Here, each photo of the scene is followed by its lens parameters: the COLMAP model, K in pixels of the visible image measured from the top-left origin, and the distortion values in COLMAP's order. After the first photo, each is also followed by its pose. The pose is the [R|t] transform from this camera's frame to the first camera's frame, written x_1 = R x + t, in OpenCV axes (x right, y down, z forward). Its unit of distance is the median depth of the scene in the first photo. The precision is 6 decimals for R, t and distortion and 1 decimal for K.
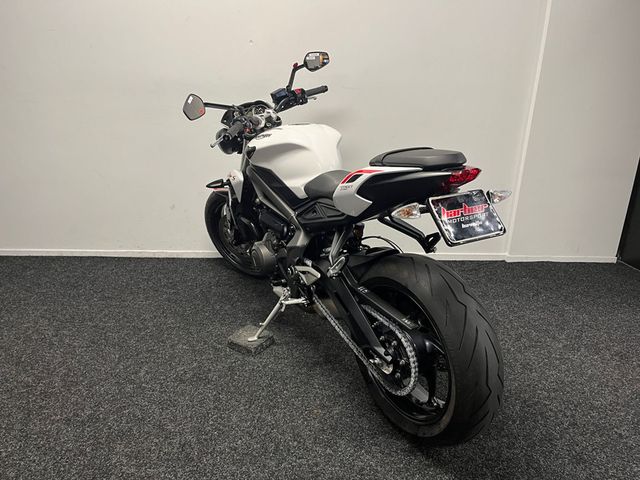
lens RADIAL K [[482.5, 0, 321.0], [0, 482.5, 240.0], [0, 0, 1]] dist [0.080196, -0.110994]
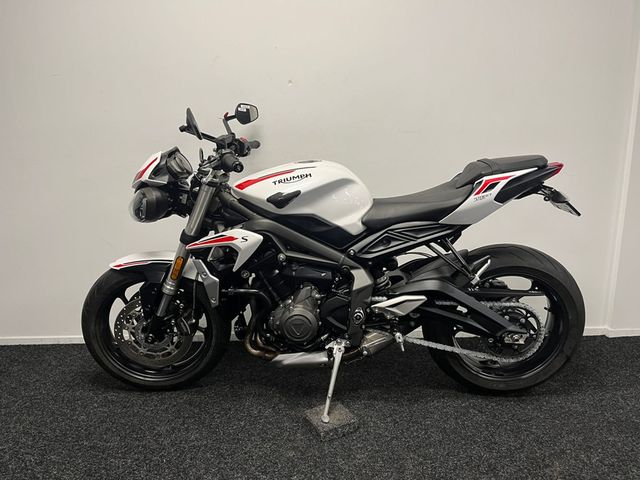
lens RADIAL K [[482.5, 0, 320.1], [0, 482.5, 241.4], [0, 0, 1]] dist [0.080196, -0.110994]
pose [[0.999401, -0.029308, -0.018379, -0.103037], [0.026678, 0.991172, -0.129869, -0.027485], [0.022023, 0.129301, 0.991361, 0.249300]]
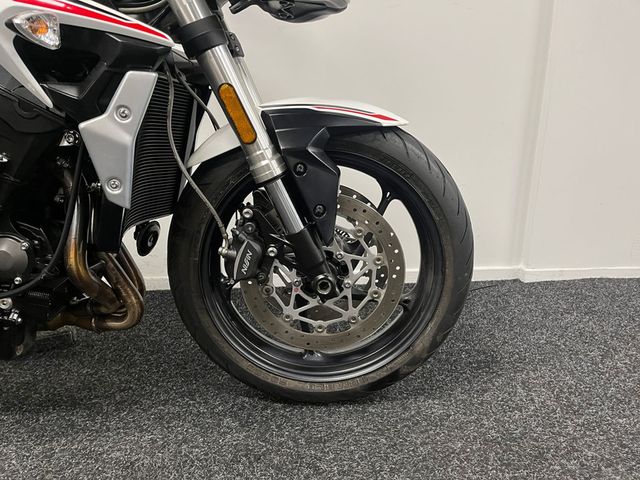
lens RADIAL K [[482.5, 0, 319.8], [0, 482.5, 242.4], [0, 0, 1]] dist [0.080196, -0.110994]
pose [[0.998576, -0.035249, 0.040053, 0.211522], [0.037266, 0.998015, -0.050775, 0.030619], [-0.038184, 0.052195, 0.997907, 0.706382]]
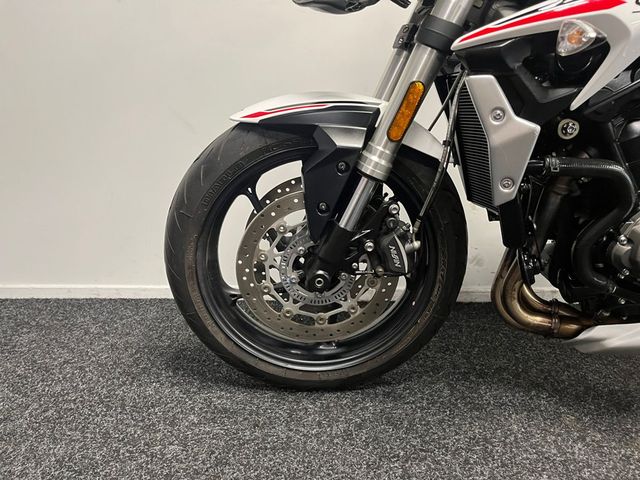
lens RADIAL K [[482.5, 0, 312.0], [0, 482.5, 232.7], [0, 0, 1]] dist [0.080196, -0.110994]
pose [[0.999049, -0.007897, -0.042882, -0.416281], [0.003549, 0.994928, -0.100532, 0.024107], [0.043458, 0.100284, 0.994009, 0.733326]]
